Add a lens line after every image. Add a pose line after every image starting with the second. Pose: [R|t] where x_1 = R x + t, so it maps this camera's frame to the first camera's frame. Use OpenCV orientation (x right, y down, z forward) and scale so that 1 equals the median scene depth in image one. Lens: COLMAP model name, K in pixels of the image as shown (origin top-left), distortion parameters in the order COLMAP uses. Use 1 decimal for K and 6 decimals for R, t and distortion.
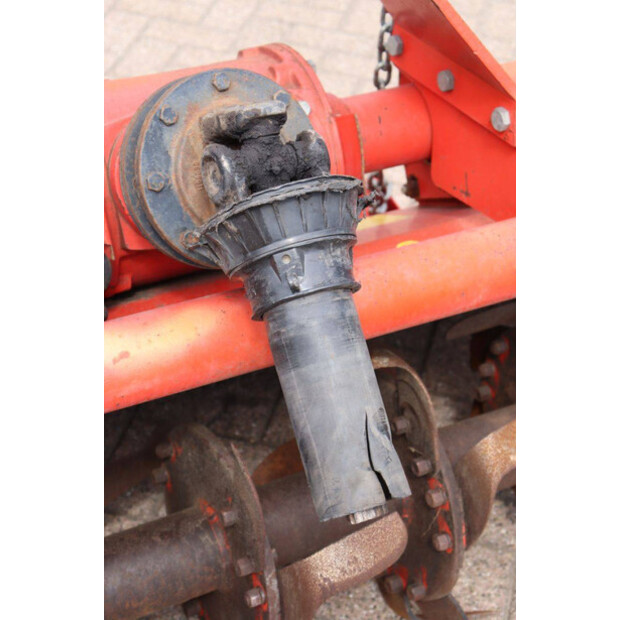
lens RADIAL K [[1456.8, 0, 311.0], [0, 1456.8, 310.0], [0, 0, 1]] dist [0.429987, 0.000000]
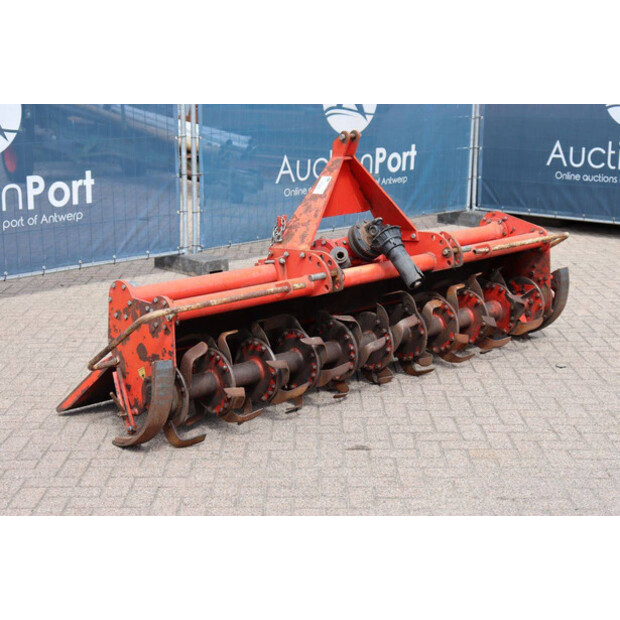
lens RADIAL K [[1117.5, 0, 305.4], [0, 1117.5, 307.0], [0, 0, 1]] dist [0.213676, 0.000000]
pose [[0.965794, -0.135719, 0.220958, -1.117353], [0.212088, 0.903701, -0.371945, 1.454871], [-0.149200, 0.406085, 0.901573, -2.239864]]
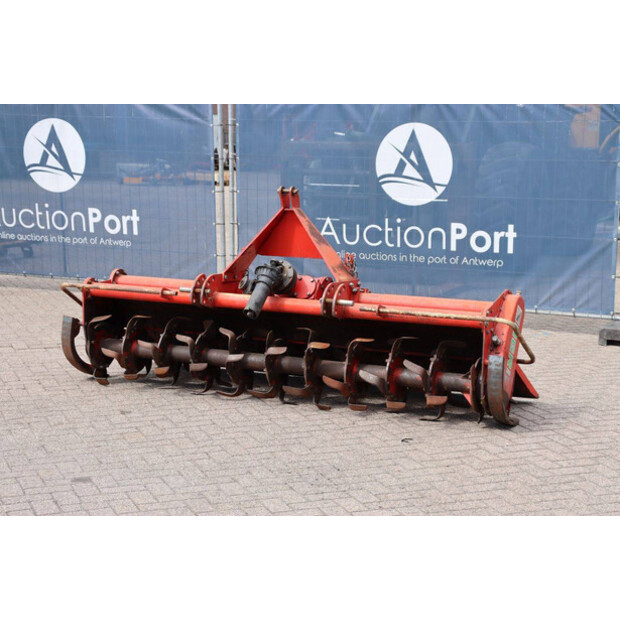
lens RADIAL K [[1210.6, 0, 313.5], [0, 1210.6, 314.6], [0, 0, 1]] dist [0.257963, 0.000000]
pose [[0.573459, 0.058980, -0.817109, 3.963555], [-0.456151, 0.851478, -0.258673, 1.216642], [0.680494, 0.521063, 0.515191, -1.305148]]
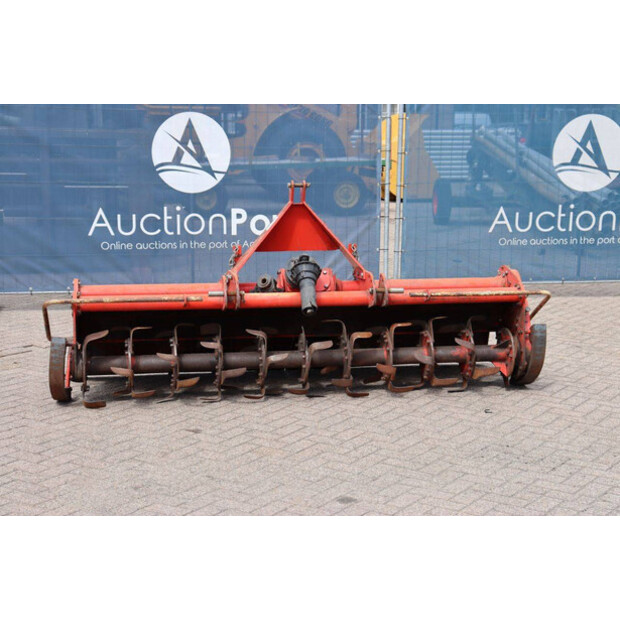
lens RADIAL K [[1117.5, 0, 303.3], [0, 1117.5, 331.7], [0, 0, 1]] dist [0.213676, 0.000000]
pose [[0.943250, -0.001540, -0.332081, 1.409584], [-0.143387, 0.900081, -0.411454, 1.933341], [0.299533, 0.435720, 0.848780, -2.633623]]
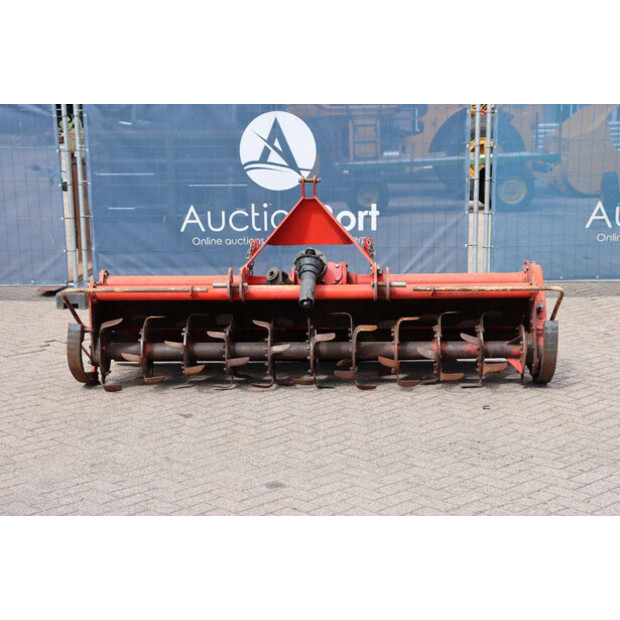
lens RADIAL K [[1117.5, 0, 307.0], [0, 1117.5, 327.4], [0, 0, 1]] dist [0.213676, 0.000000]
pose [[0.850762, 0.015357, -0.525327, 2.304823], [-0.245999, 0.894947, -0.372230, 1.815006], [0.464424, 0.445909, 0.765164, -2.343292]]
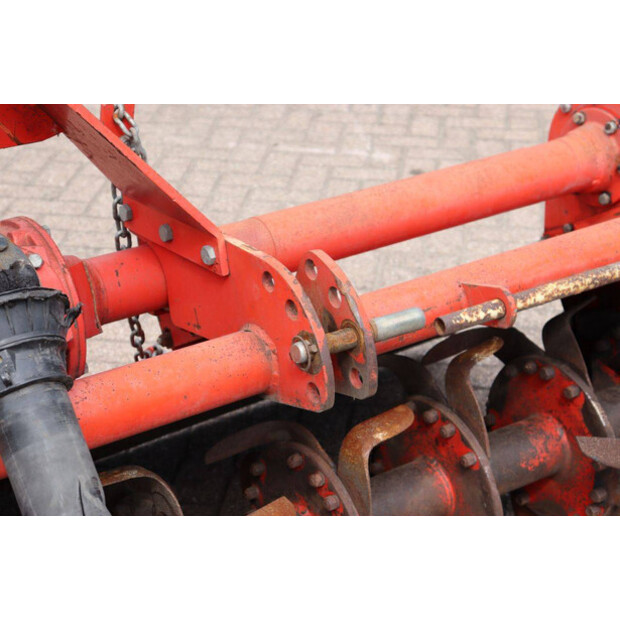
lens RADIAL K [[1456.8, 0, 310.7], [0, 1456.8, 311.4], [0, 0, 1]] dist [0.429987, 0.000000]
pose [[0.991251, -0.107003, 0.077279, 0.129951], [0.119242, 0.977013, -0.176712, 0.152531], [-0.056594, 0.184381, 0.981224, -0.177311]]
